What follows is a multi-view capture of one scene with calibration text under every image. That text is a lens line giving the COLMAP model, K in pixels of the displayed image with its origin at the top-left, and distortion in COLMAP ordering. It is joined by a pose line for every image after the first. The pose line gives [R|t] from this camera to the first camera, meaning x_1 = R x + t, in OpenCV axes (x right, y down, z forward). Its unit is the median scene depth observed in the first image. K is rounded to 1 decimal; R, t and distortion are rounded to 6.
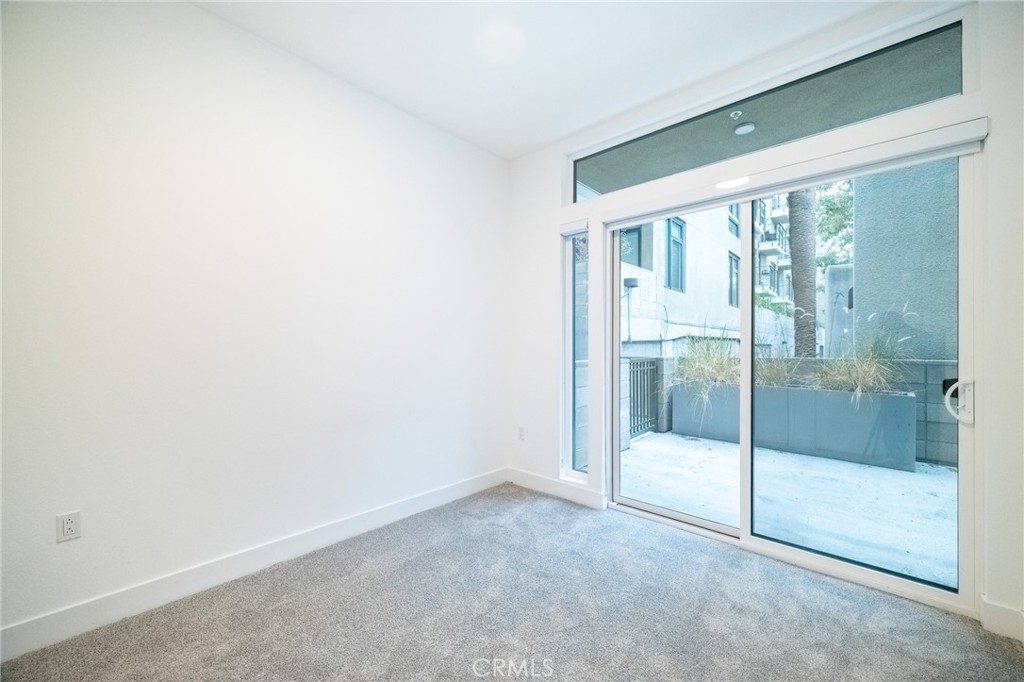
lens RADIAL K [[400.3, 0, 524.1], [0, 400.3, 346.2], [0, 0, 1]] dist [0.002746, 0.000019]
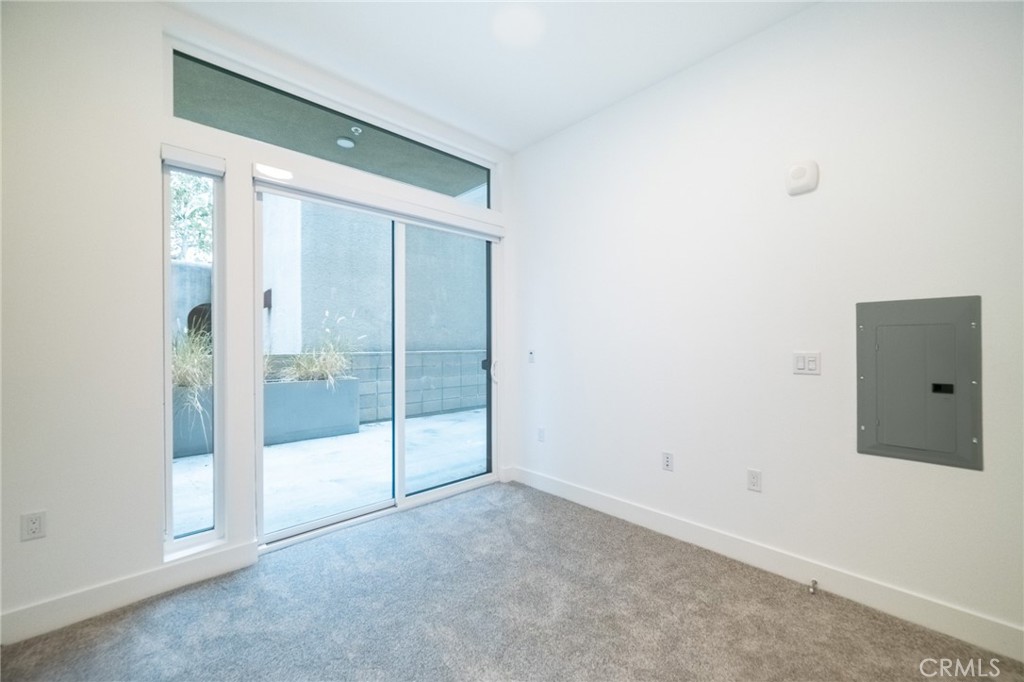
lens RADIAL K [[400.3, 0, 513.1], [0, 400.3, 345.0], [0, 0, 1]] dist [0.002746, 0.000019]
pose [[0.103979, -0.009074, 0.994538, -0.511099], [0.003713, 0.999955, 0.008736, -0.001843], [-0.994573, 0.002784, 0.104008, 0.457415]]
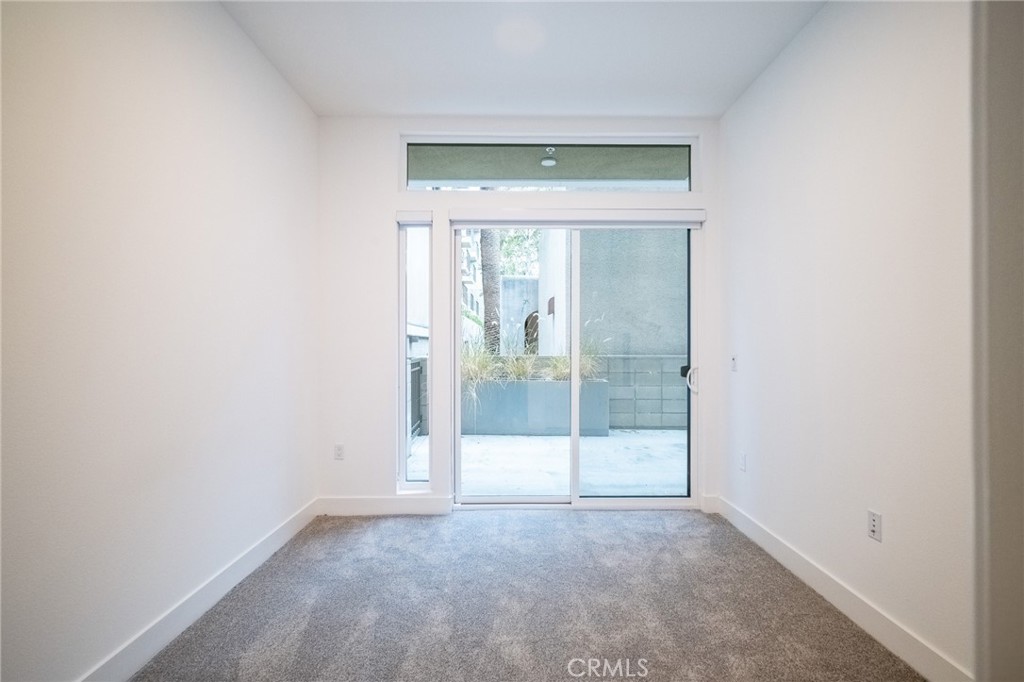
lens RADIAL K [[451.7, 0, 521.8], [0, 451.7, 347.7], [0, 0, 1]] dist [0.002897, -0.000506]
pose [[0.738409, -0.005883, 0.674328, -0.429462], [0.002278, 0.999978, 0.006230, -0.003656], [-0.674350, -0.003064, 0.738406, 0.070630]]
